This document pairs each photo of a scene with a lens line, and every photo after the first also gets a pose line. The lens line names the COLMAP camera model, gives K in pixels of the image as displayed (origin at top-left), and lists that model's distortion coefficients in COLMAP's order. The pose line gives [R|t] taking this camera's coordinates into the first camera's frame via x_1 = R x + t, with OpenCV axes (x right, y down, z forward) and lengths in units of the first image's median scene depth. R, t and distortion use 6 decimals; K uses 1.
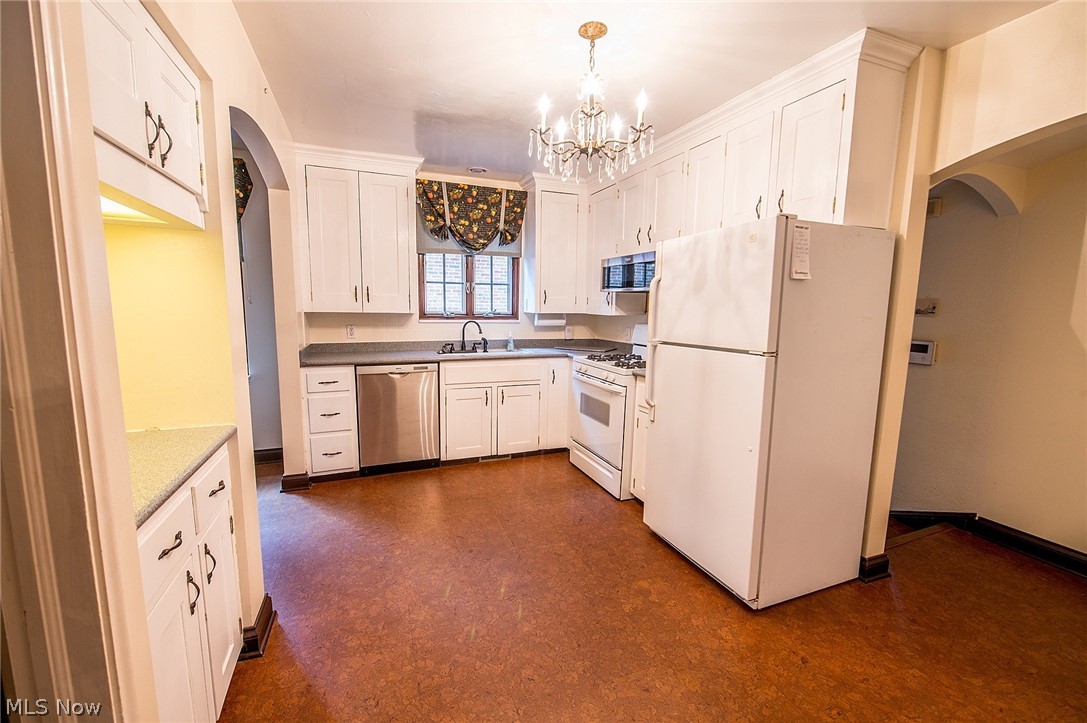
lens RADIAL K [[434.2, 0, 532.0], [0, 434.2, 360.1], [0, 0, 1]] dist [-0.006737, -0.000426]
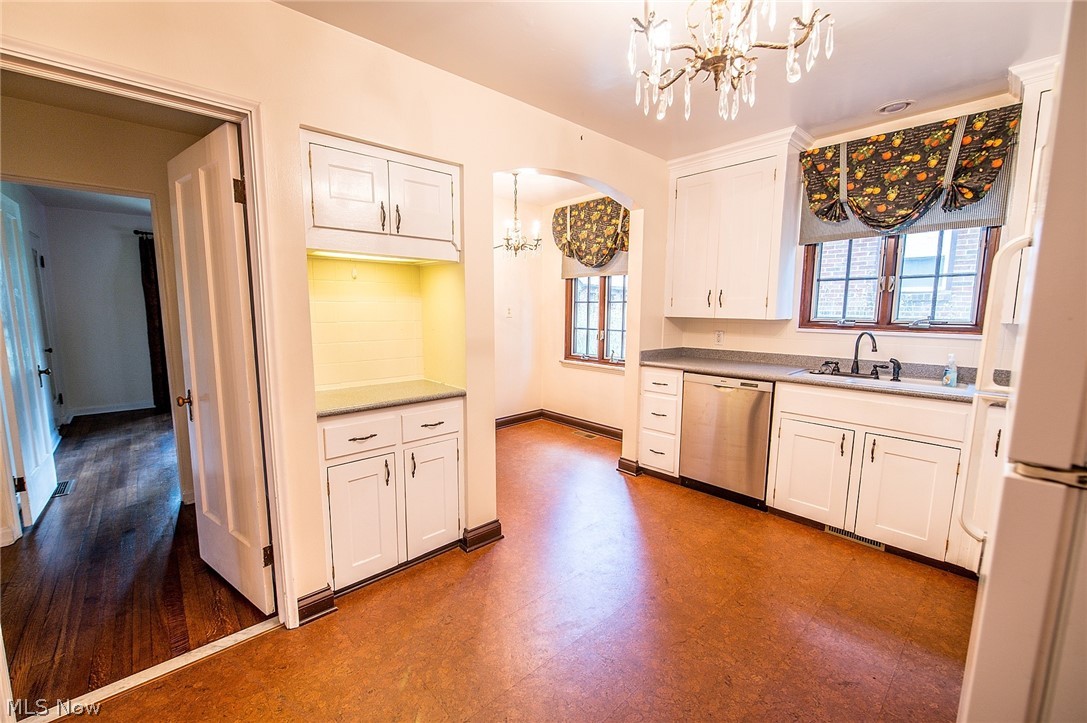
lens RADIAL K [[434.2, 0, 532.0], [0, 434.2, 360.1], [0, 0, 1]] dist [-0.006737, -0.000426]
pose [[0.359703, 0.101664, -0.927512, 0.319868], [-0.114137, 0.991376, 0.064400, -0.031165], [0.926060, 0.082699, 0.368205, 0.266411]]
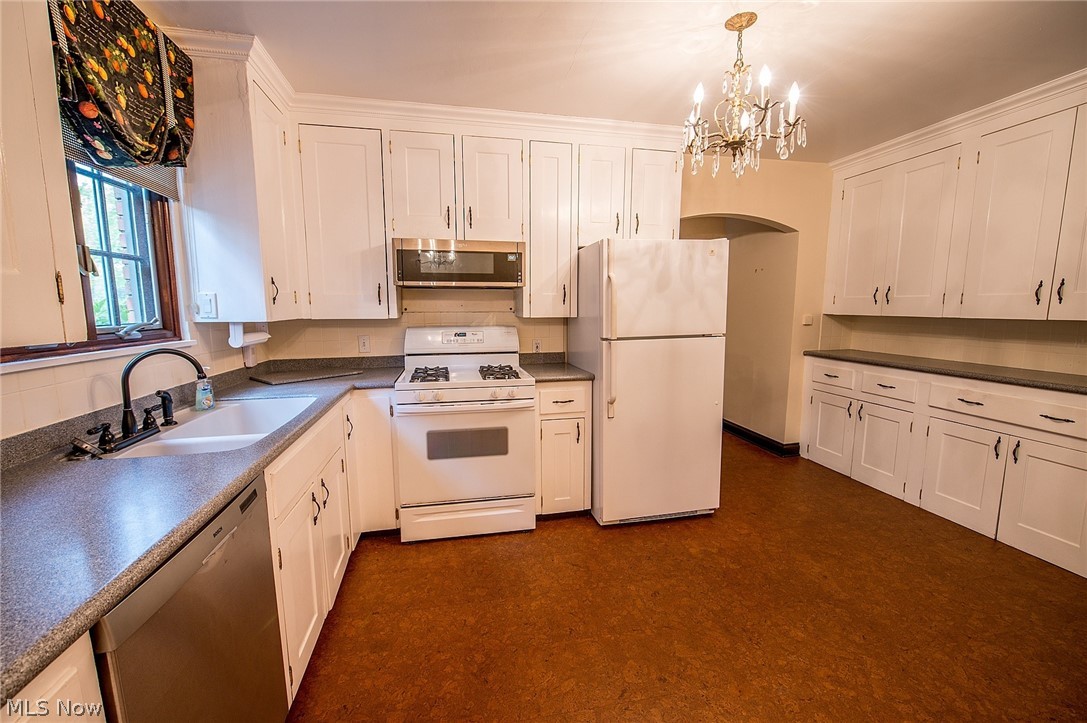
lens RADIAL K [[434.2, 0, 532.0], [0, 434.2, 360.1], [0, 0, 1]] dist [-0.006737, -0.000426]
pose [[0.172902, -0.137029, 0.975361, -0.464470], [0.131719, 0.984597, 0.114977, -0.084836], [-0.976092, 0.108594, 0.188288, 0.632291]]
